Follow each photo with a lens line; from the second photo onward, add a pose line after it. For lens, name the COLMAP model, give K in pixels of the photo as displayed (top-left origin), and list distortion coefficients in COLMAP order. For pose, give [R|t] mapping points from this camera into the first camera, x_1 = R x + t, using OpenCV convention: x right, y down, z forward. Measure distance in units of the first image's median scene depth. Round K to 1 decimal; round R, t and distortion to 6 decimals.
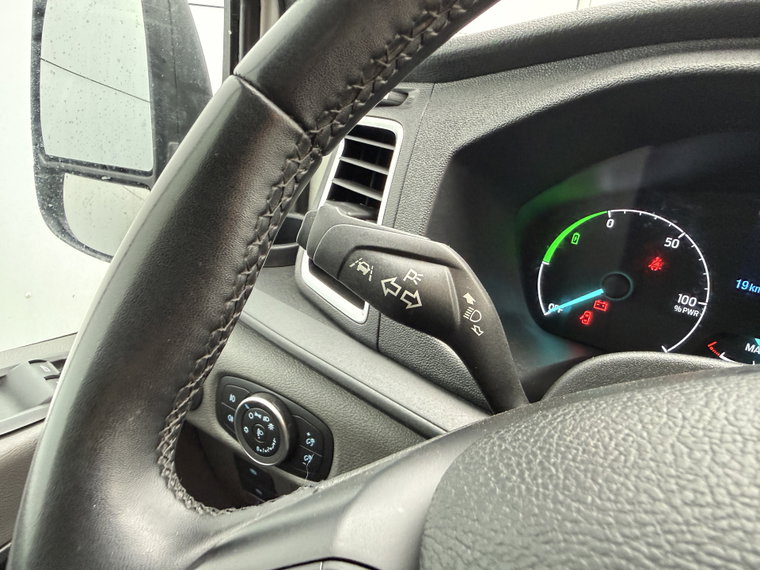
lens RADIAL K [[453.1, 0, 380.0], [0, 453.1, 285.0], [0, 0, 1]] dist [0.000593, 0.000448]
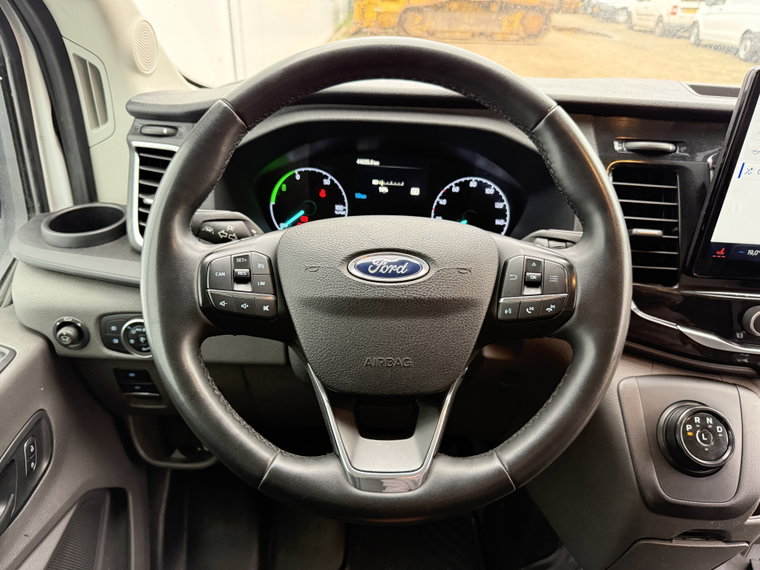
lens RADIAL K [[538.8, 0, 387.1], [0, 538.8, 281.7], [0, 0, 1]] dist [0.073741, -0.110471]
pose [[0.813981, -0.291569, 0.502417, -0.512498], [0.218949, 0.955112, 0.199555, -0.090222], [-0.538048, -0.052430, 0.841282, -1.265844]]
